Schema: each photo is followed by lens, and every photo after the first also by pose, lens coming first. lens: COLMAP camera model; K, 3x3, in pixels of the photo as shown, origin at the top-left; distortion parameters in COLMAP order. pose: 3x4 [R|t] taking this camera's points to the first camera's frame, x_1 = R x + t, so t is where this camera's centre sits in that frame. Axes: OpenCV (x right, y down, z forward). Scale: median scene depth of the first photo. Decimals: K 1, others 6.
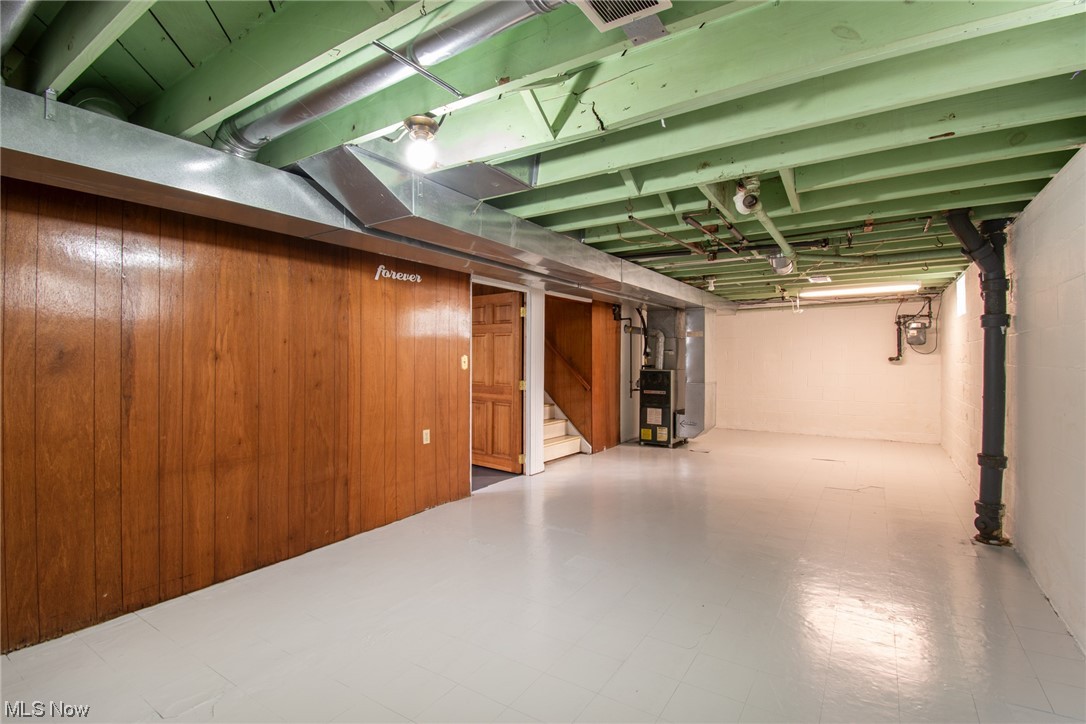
lens RADIAL K [[498.5, 0, 543.0], [0, 498.5, 362.0], [0, 0, 1]] dist [0.002870, -0.015804]
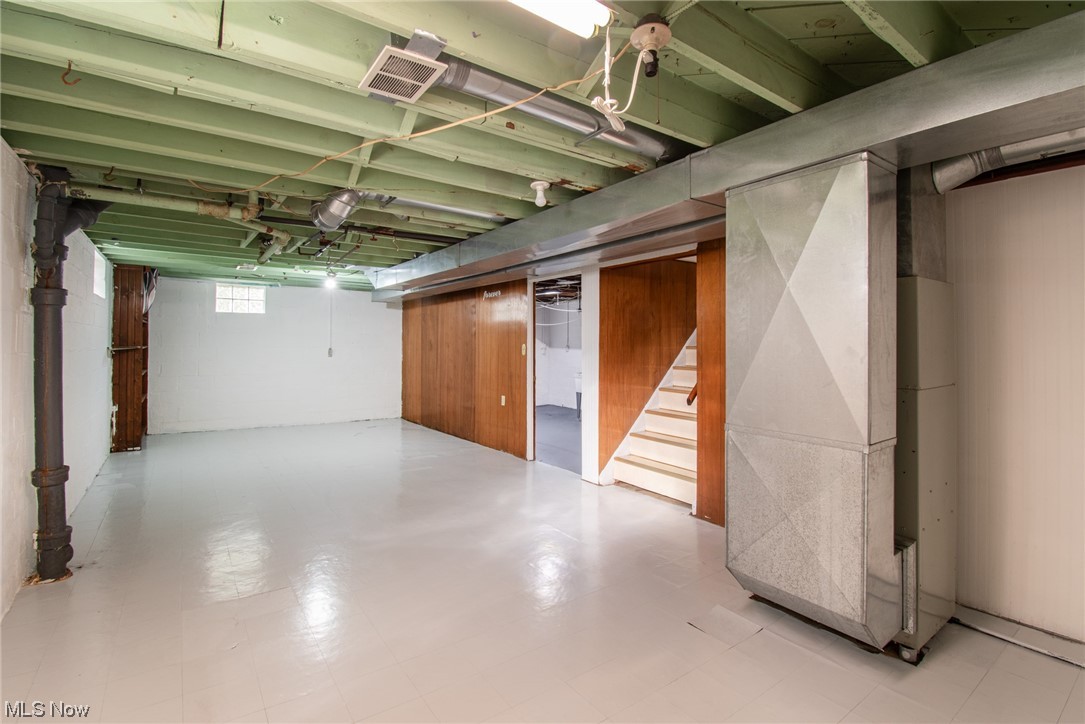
lens RADIAL K [[498.0, 0, 542.5], [0, 498.0, 362.0], [0, 0, 1]] dist [0.002870, -0.015804]
pose [[-0.366359, 0.026554, -0.930094, 1.065222], [-0.008351, 0.999459, 0.031824, -0.009324], [0.930436, 0.019426, -0.365939, 1.632394]]
